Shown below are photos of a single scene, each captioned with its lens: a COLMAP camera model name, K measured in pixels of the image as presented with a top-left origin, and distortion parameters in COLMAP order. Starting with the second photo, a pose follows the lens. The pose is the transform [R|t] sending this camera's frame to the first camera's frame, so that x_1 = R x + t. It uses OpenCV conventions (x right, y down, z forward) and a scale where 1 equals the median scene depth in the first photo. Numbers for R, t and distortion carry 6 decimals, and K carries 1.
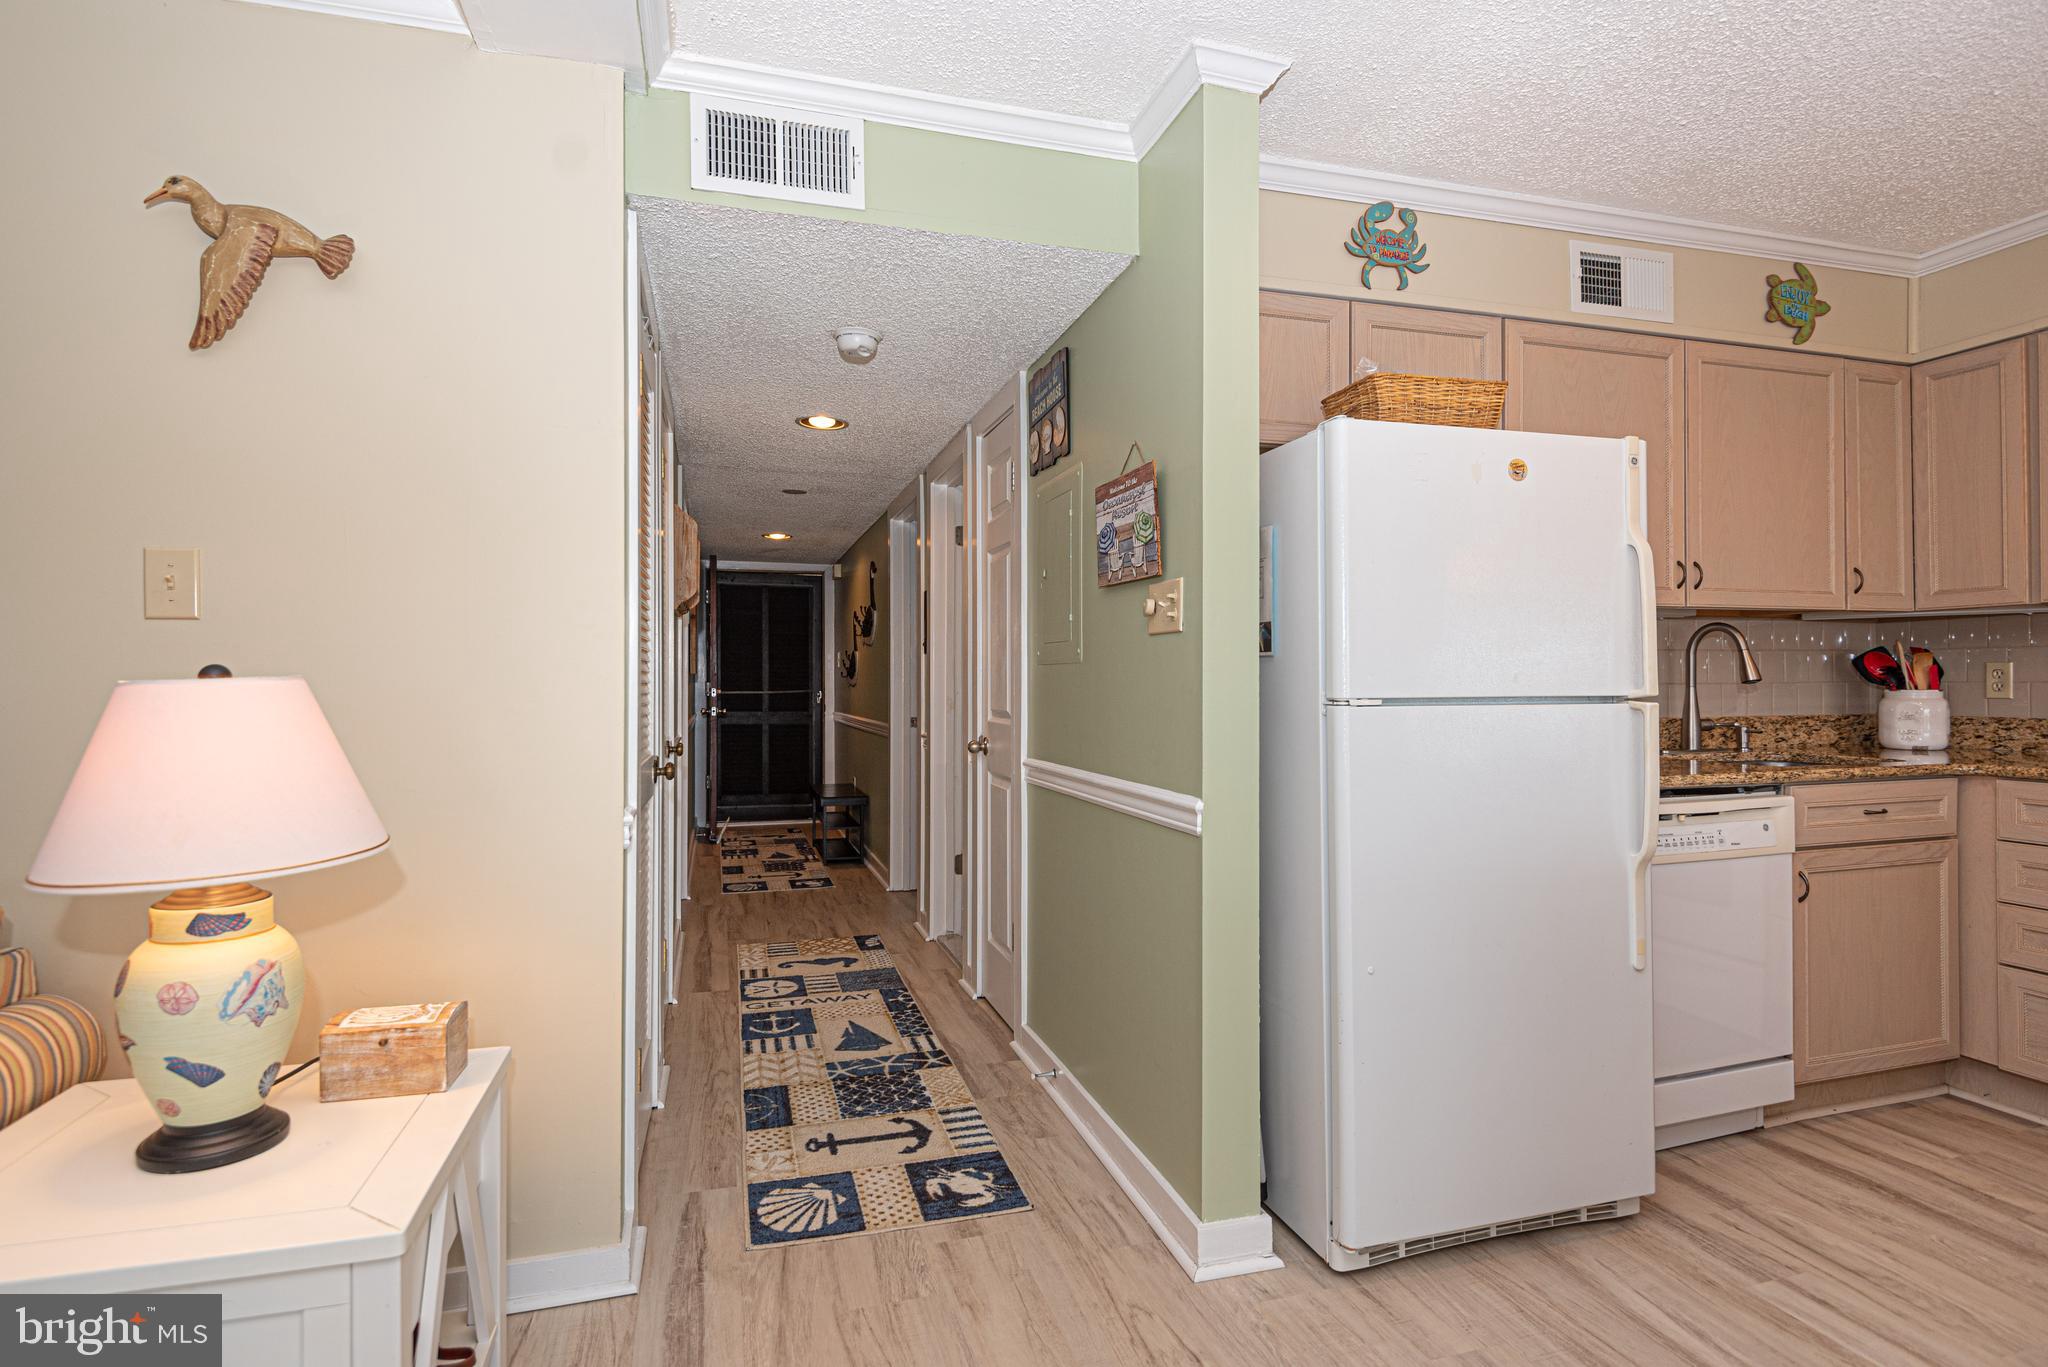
lens RADIAL K [[997.5, 0, 1006.2], [0, 997.5, 673.8], [0, 0, 1]] dist [0.005071, -0.006602]
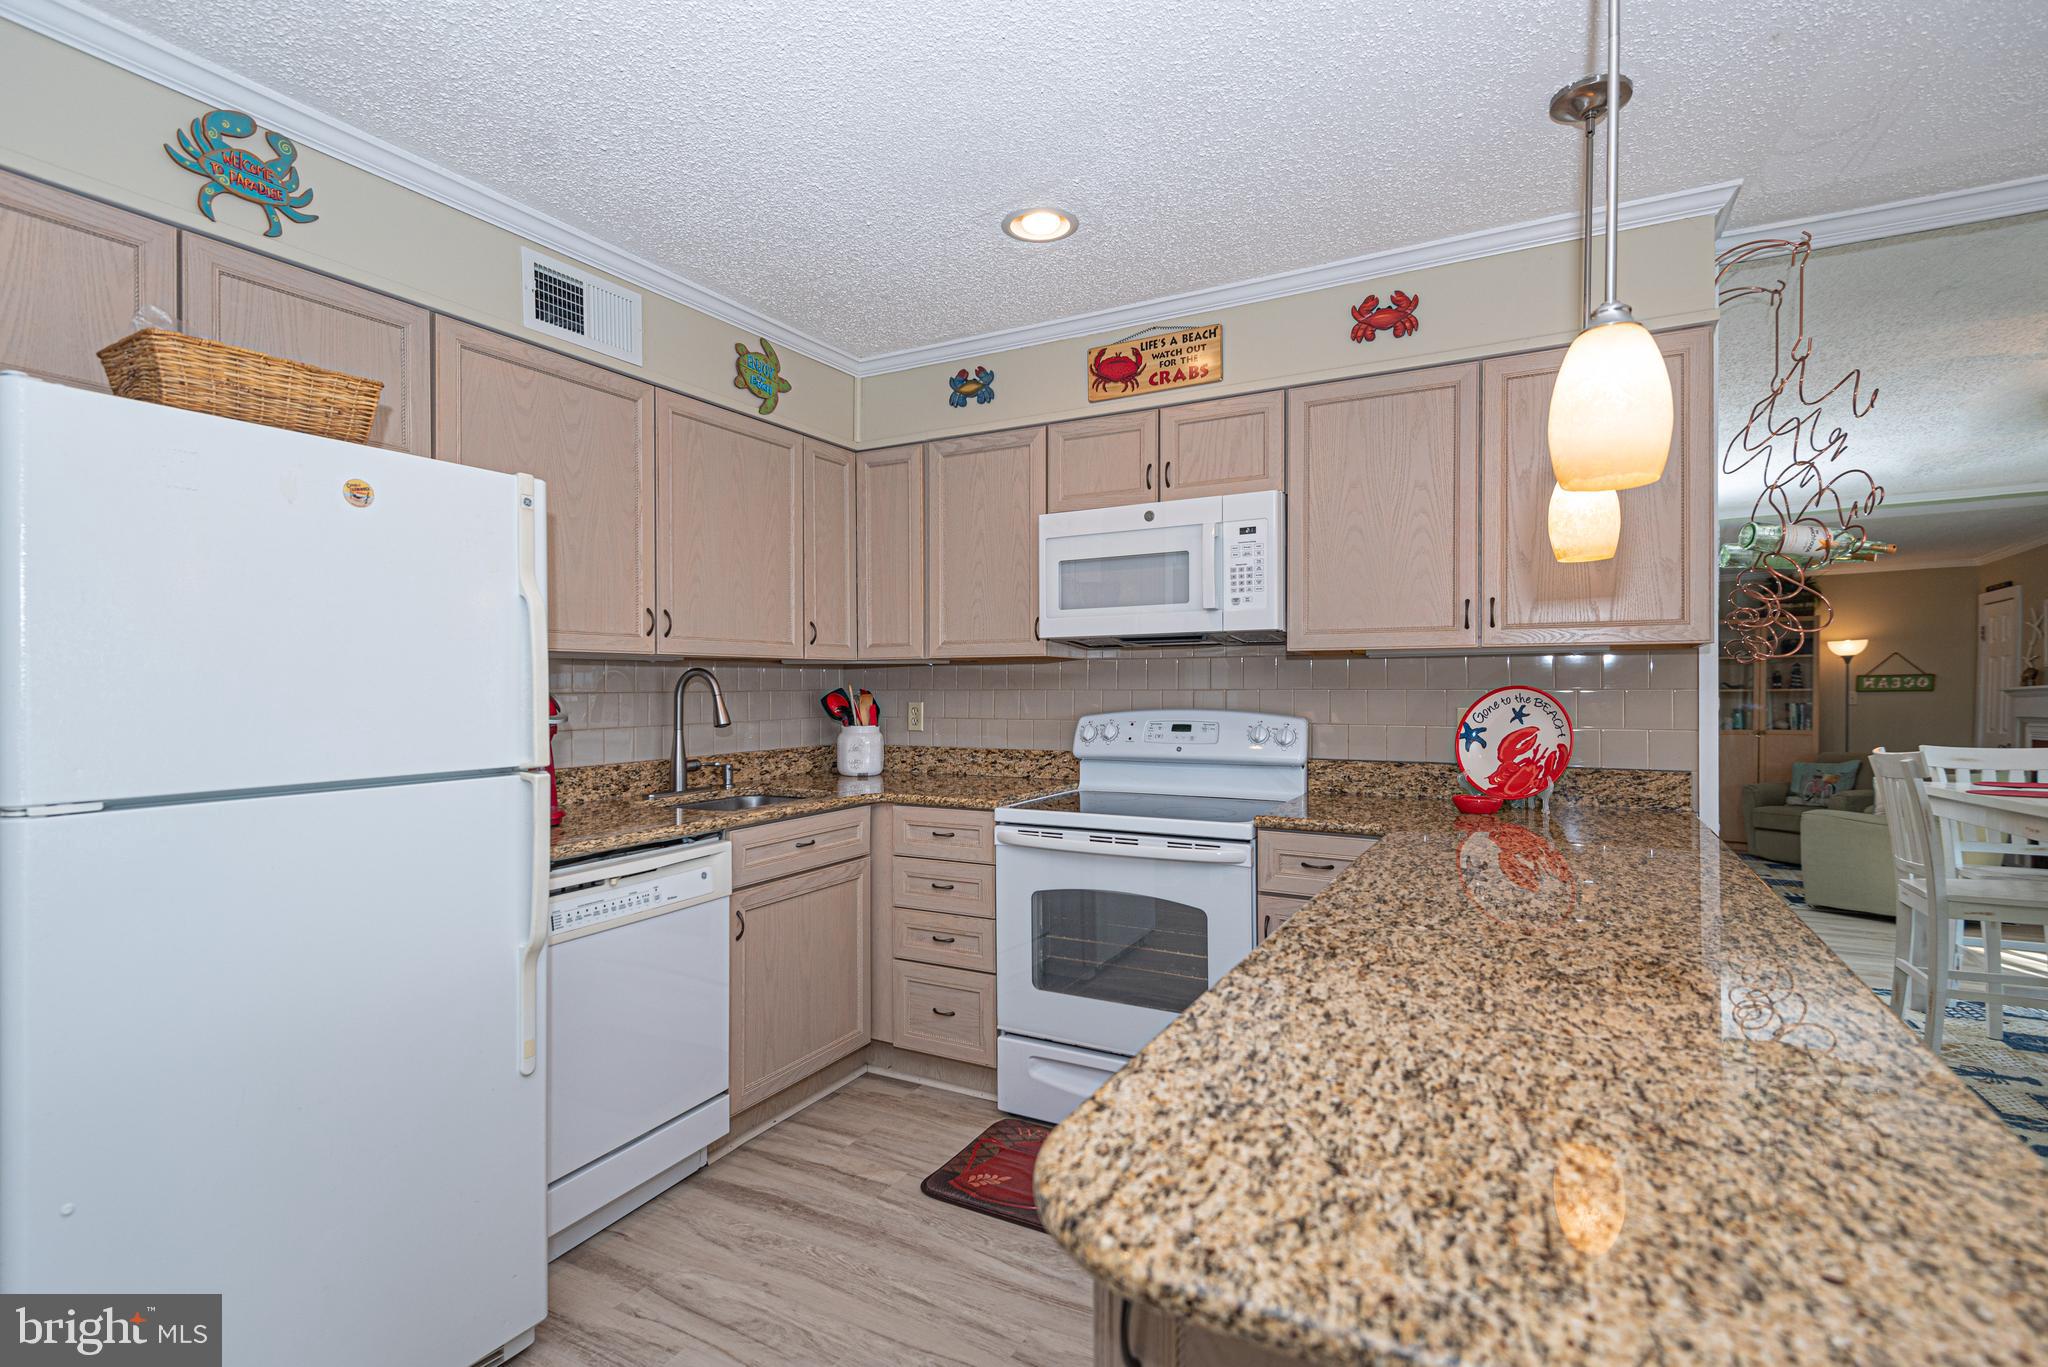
lens RADIAL K [[985.2, 0, 984.2], [0, 985.2, 675.4], [0, 0, 1]] dist [0.007000, -0.004284]
pose [[0.717572, 0.011655, 0.696386, 0.247247], [-0.008590, 0.999932, -0.007885, -0.044034], [-0.696431, -0.000324, 0.717624, 0.069916]]
